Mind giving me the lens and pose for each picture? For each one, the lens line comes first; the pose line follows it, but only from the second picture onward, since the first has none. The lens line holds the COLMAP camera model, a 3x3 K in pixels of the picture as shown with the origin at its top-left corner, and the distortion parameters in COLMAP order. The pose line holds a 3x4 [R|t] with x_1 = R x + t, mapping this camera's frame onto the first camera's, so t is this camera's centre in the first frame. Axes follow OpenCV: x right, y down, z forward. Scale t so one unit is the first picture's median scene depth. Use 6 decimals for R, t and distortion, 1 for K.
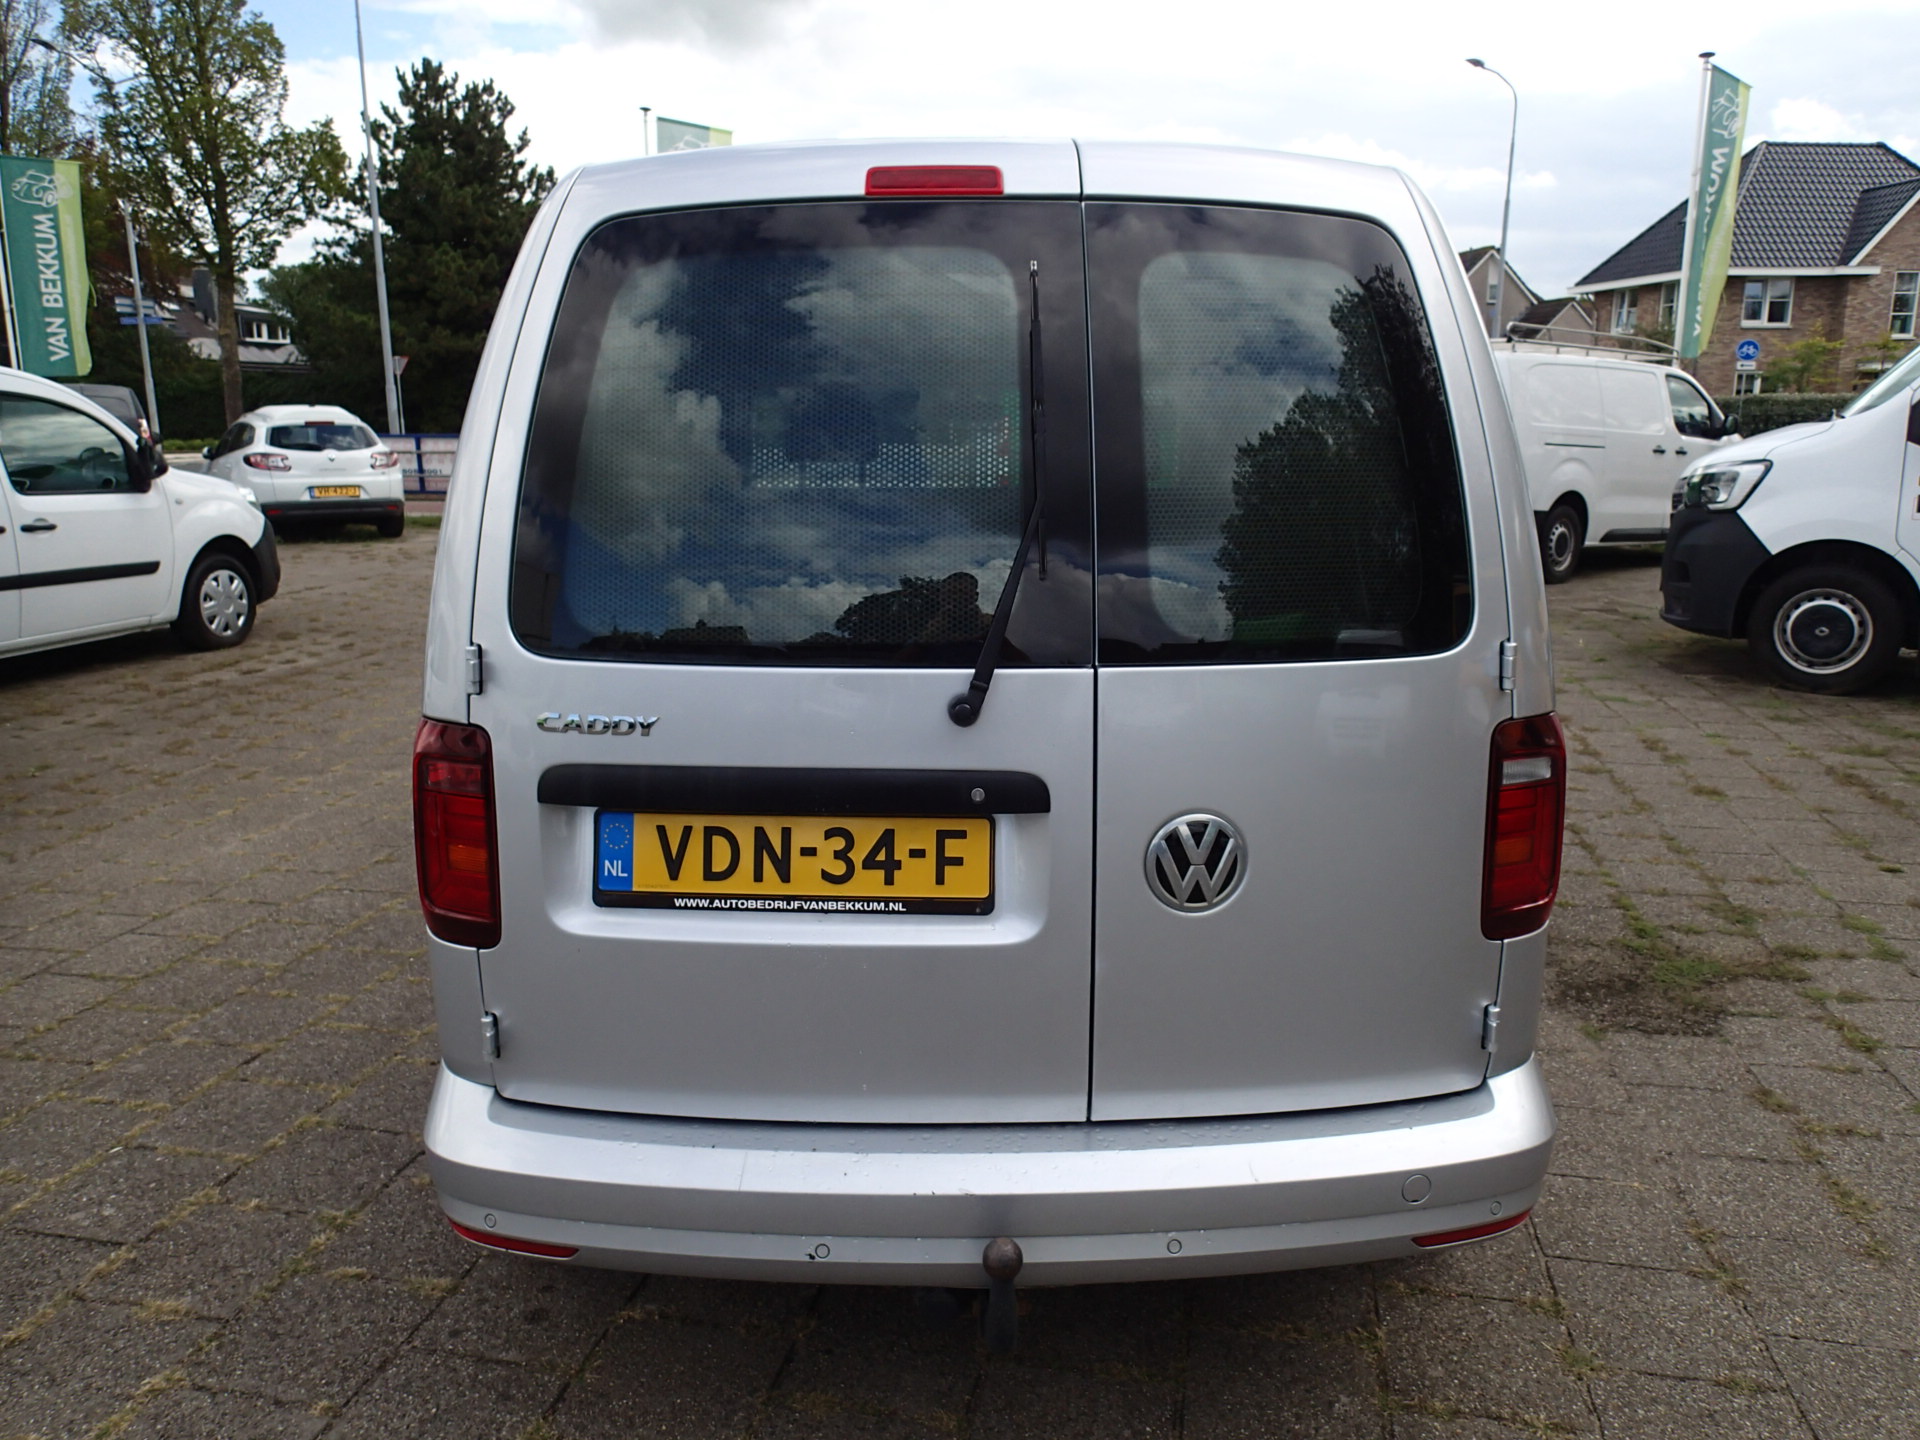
lens RADIAL K [[1425.3, 0, 970.4], [0, 1425.3, 719.3], [0, 0, 1]] dist [0.006891, -0.010460]
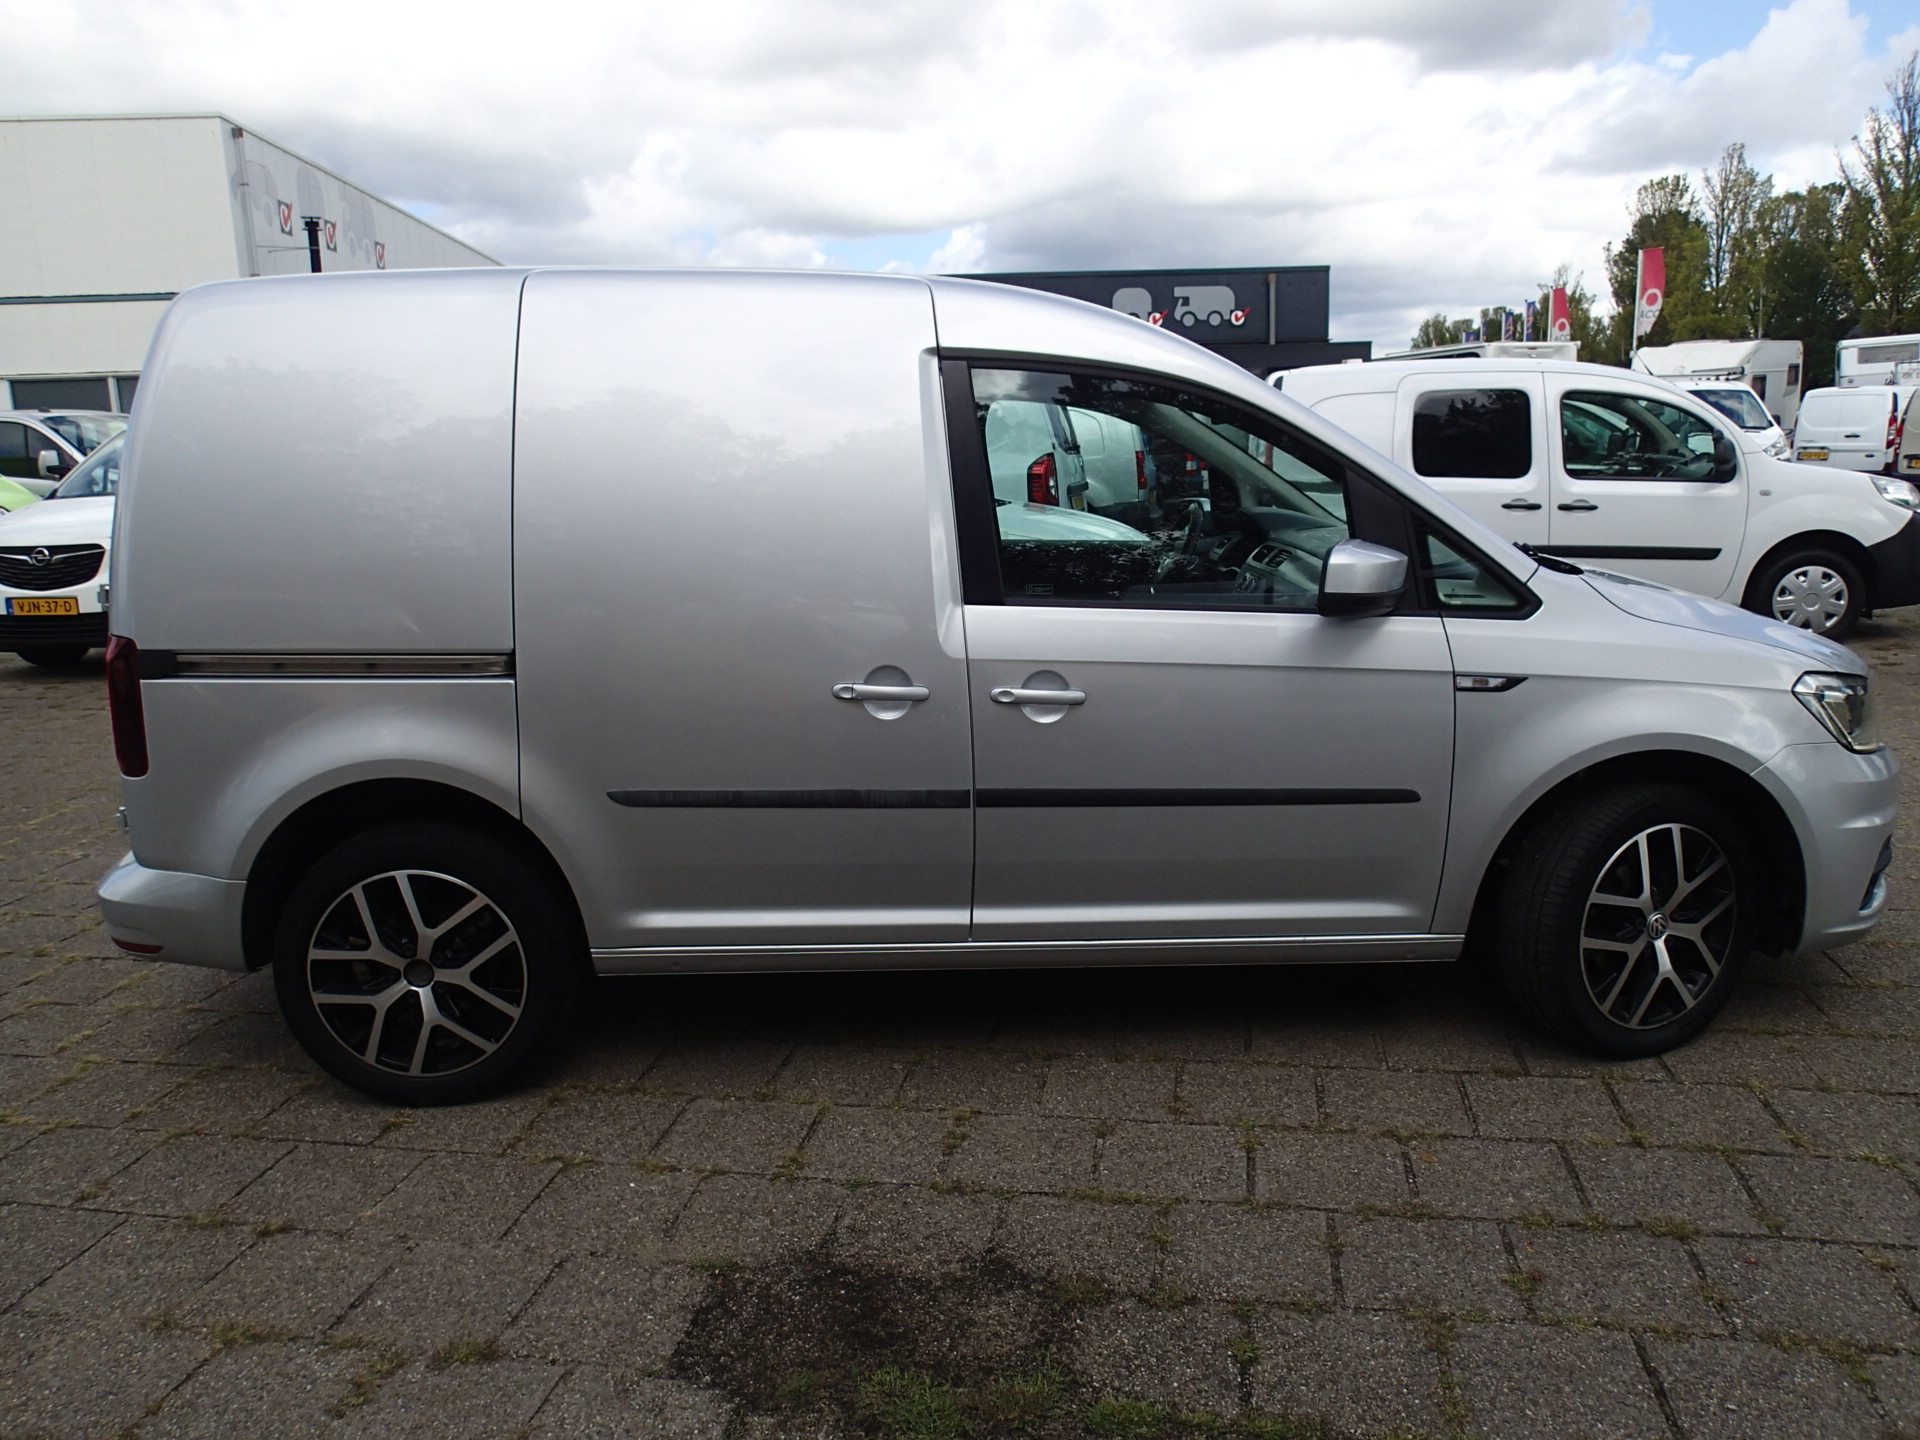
lens RADIAL K [[1425.3, 0, 977.2], [0, 1425.3, 709.9], [0, 0, 1]] dist [0.006891, -0.010460]
pose [[0.023799, 0.195926, -0.980330, 1.768467], [-0.187592, 0.964064, 0.188121, -0.355425], [0.981959, 0.179425, 0.059698, 1.666291]]
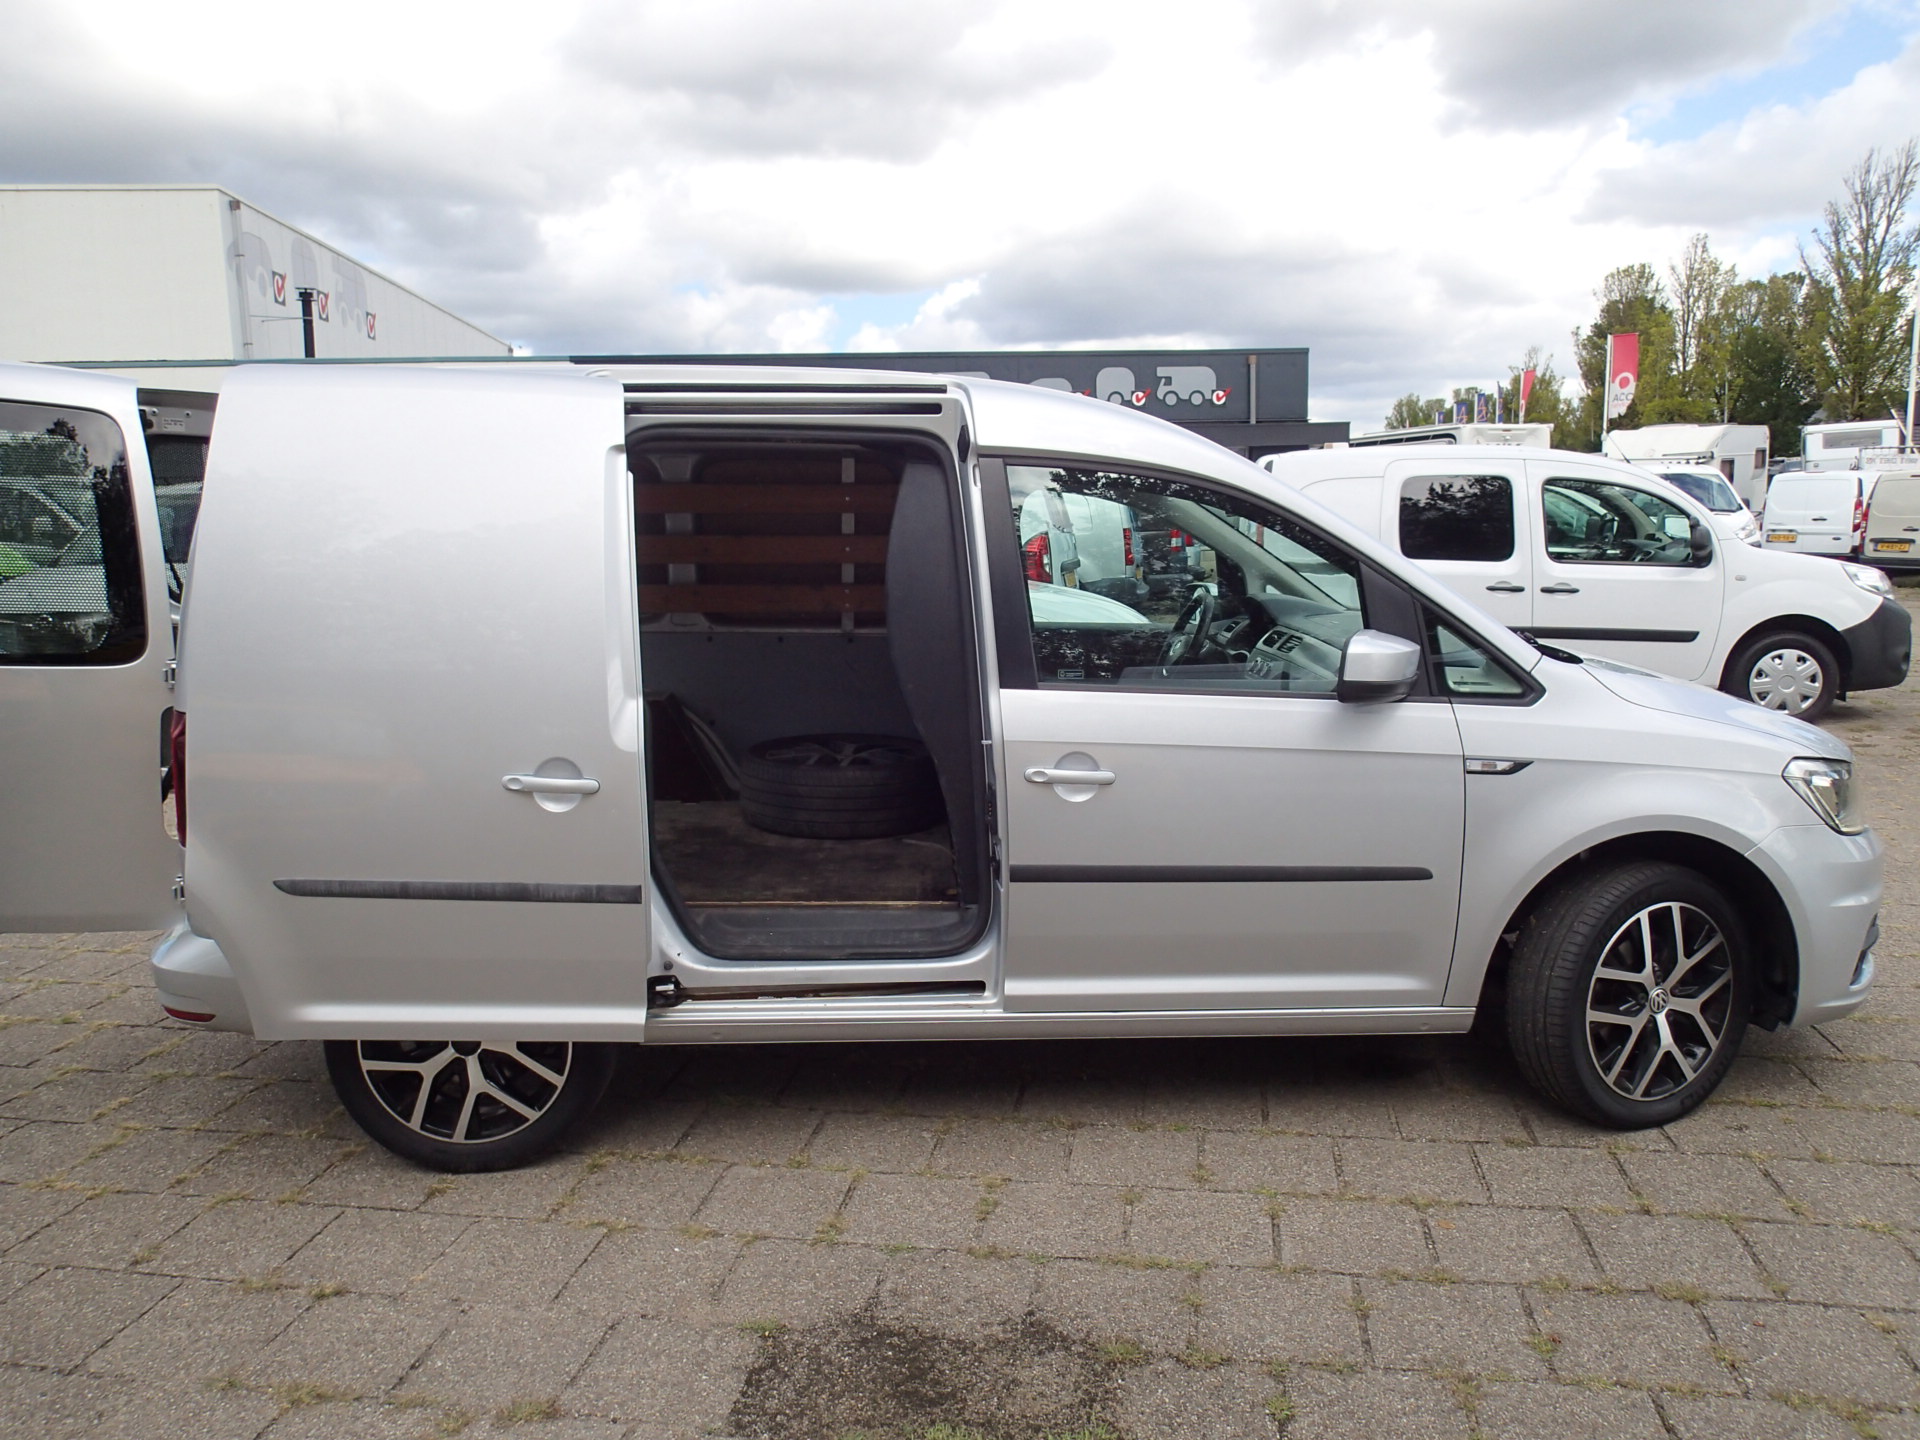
lens RADIAL K [[1425.3, 0, 977.5], [0, 1425.3, 714.5], [0, 0, 1]] dist [0.006891, -0.010460]
pose [[0.038307, 0.150972, -0.987796, 1.828565], [-0.197466, 0.970172, 0.140621, -0.365254], [0.979561, 0.189669, 0.066976, 1.603294]]
